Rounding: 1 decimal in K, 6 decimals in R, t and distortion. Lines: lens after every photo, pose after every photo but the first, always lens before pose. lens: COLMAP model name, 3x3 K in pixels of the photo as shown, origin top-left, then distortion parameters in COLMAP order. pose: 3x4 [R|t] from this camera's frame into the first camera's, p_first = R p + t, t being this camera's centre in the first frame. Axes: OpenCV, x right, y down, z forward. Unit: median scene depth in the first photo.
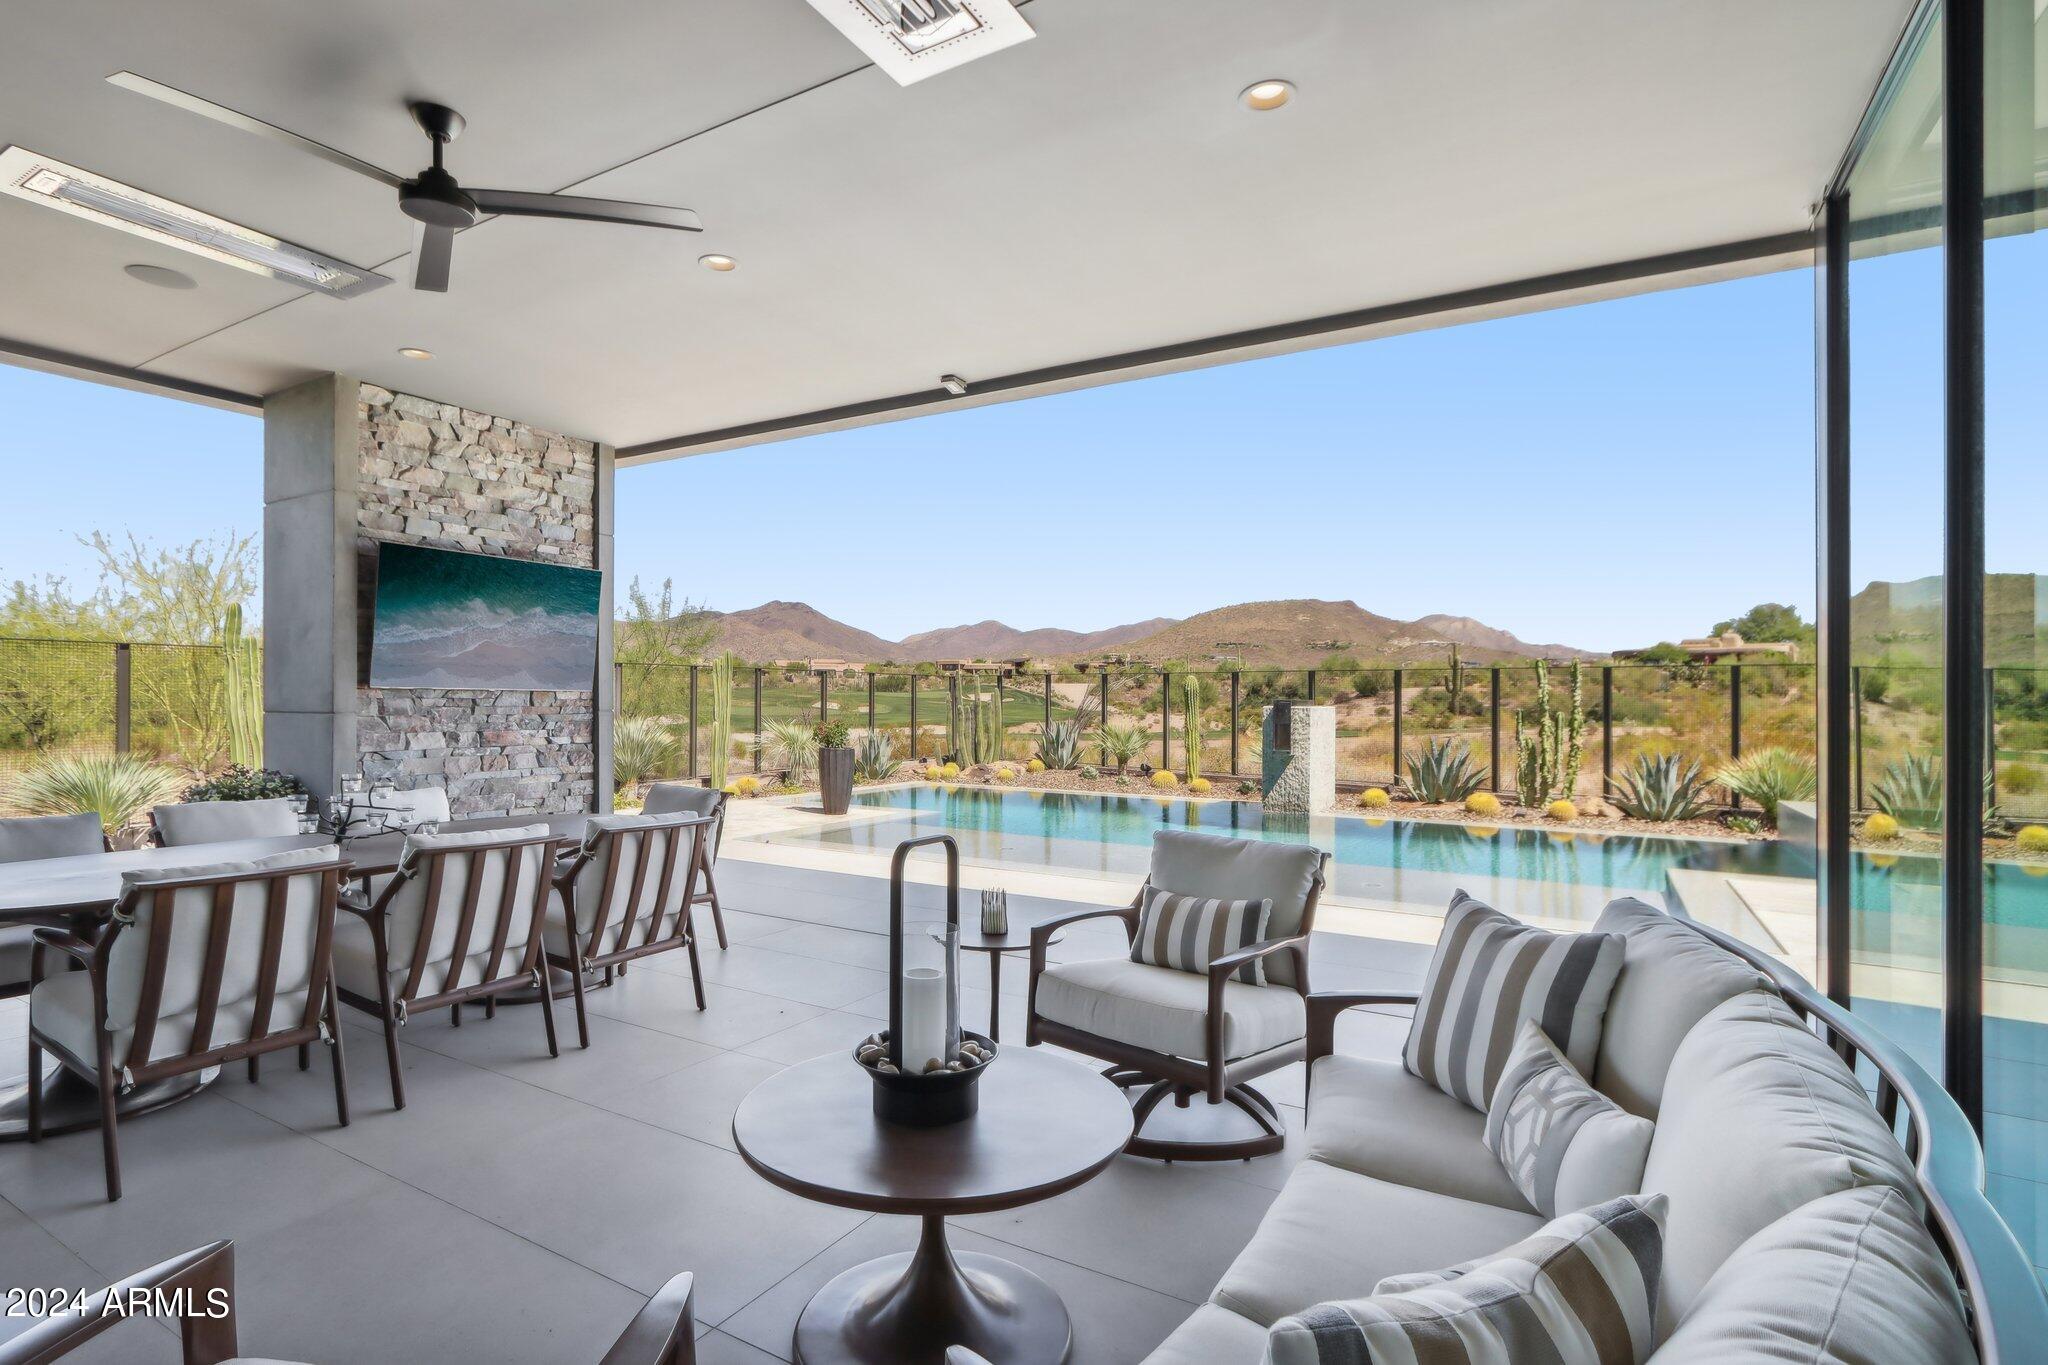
lens RADIAL K [[986.8, 0, 989.1], [0, 986.8, 703.6], [0, 0, 1]] dist [-0.016410, -0.000316]
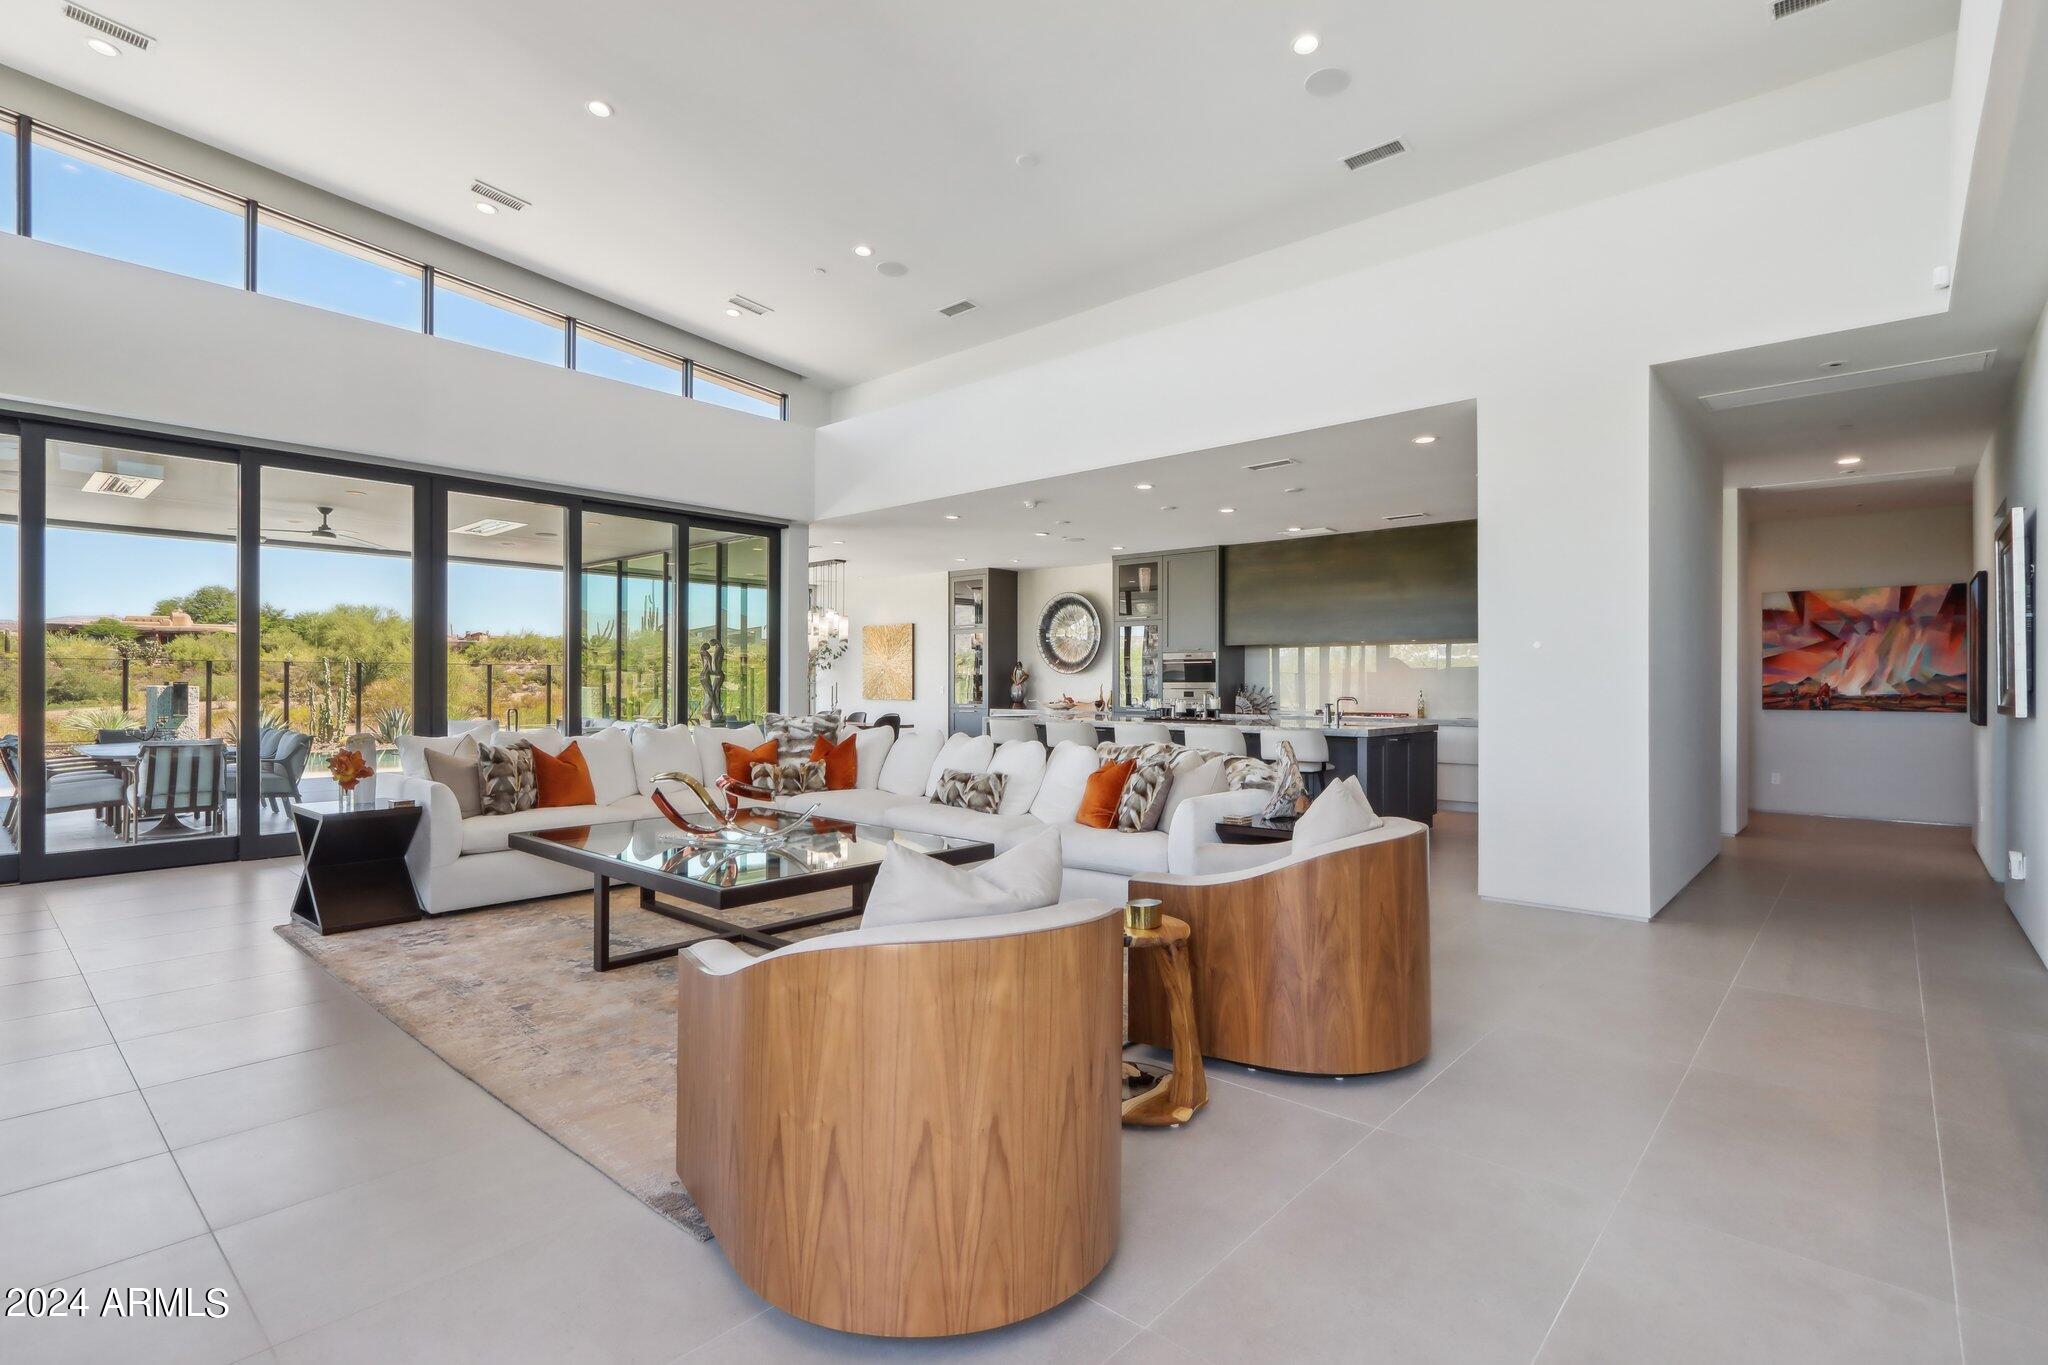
lens RADIAL K [[973.5, 0, 998.2], [0, 973.5, 681.3], [0, 0, 1]] dist [-0.002535, 0.000338]
pose [[0.195466, -0.003093, 0.980706, -0.918973], [0.002463, 0.999993, 0.002663, -0.004739], [-0.980707, 0.001895, 0.195472, -0.515392]]
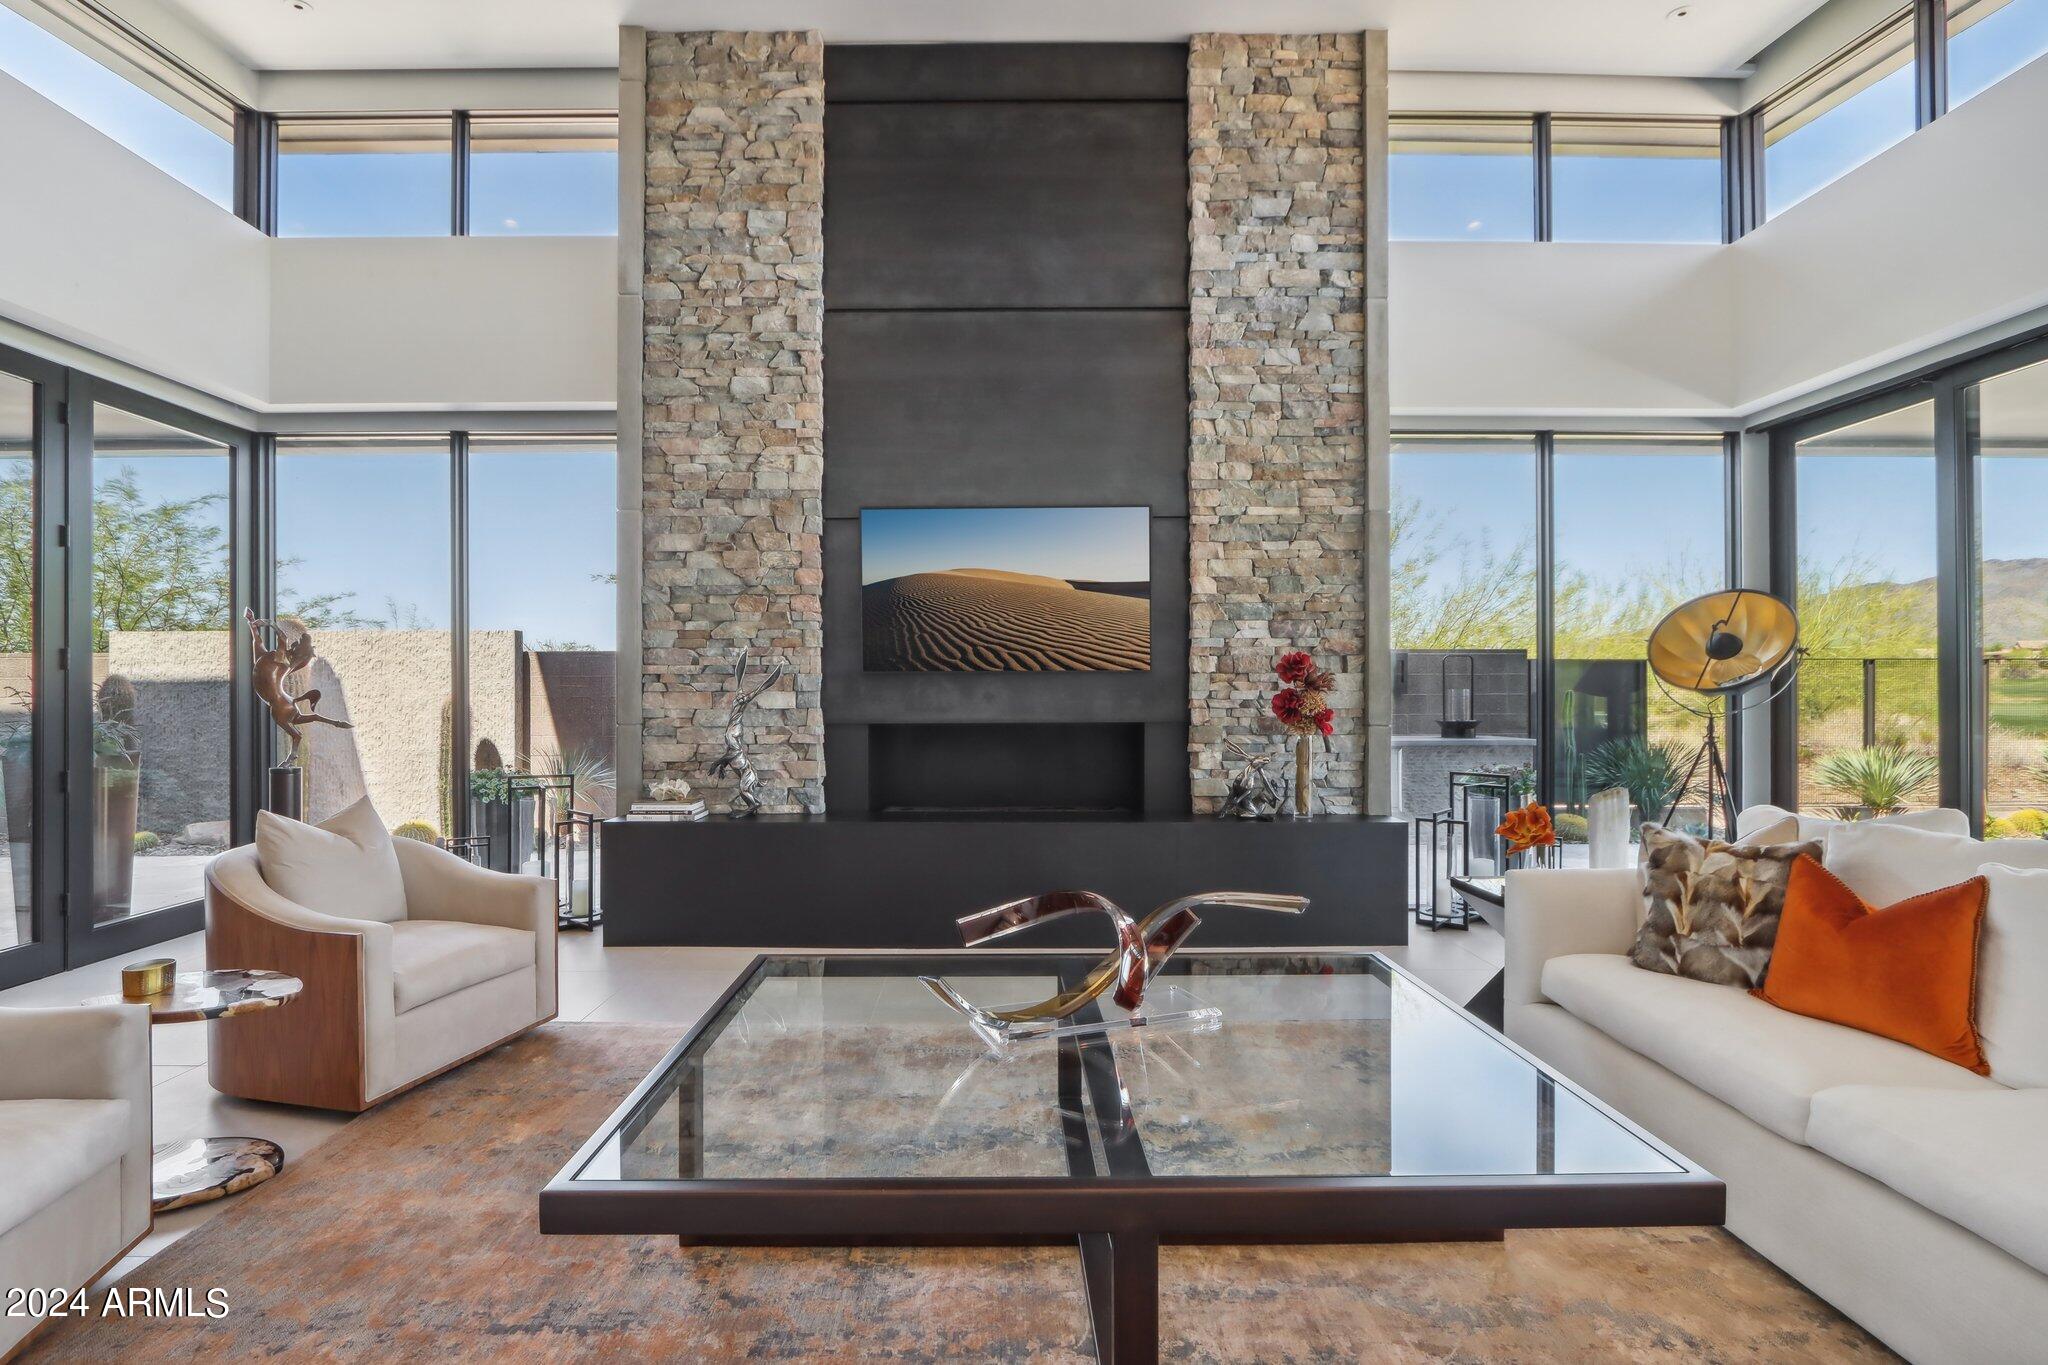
lens RADIAL K [[972.7, 0, 995.5], [0, 972.7, 692.3], [0, 0, 1]] dist [-0.014672, -0.000208]
pose [[0.523064, -0.009116, -0.852245, -0.313816], [0.001875, 0.999953, -0.009545, -0.007243], [0.852291, 0.003395, 0.523056, -0.446990]]
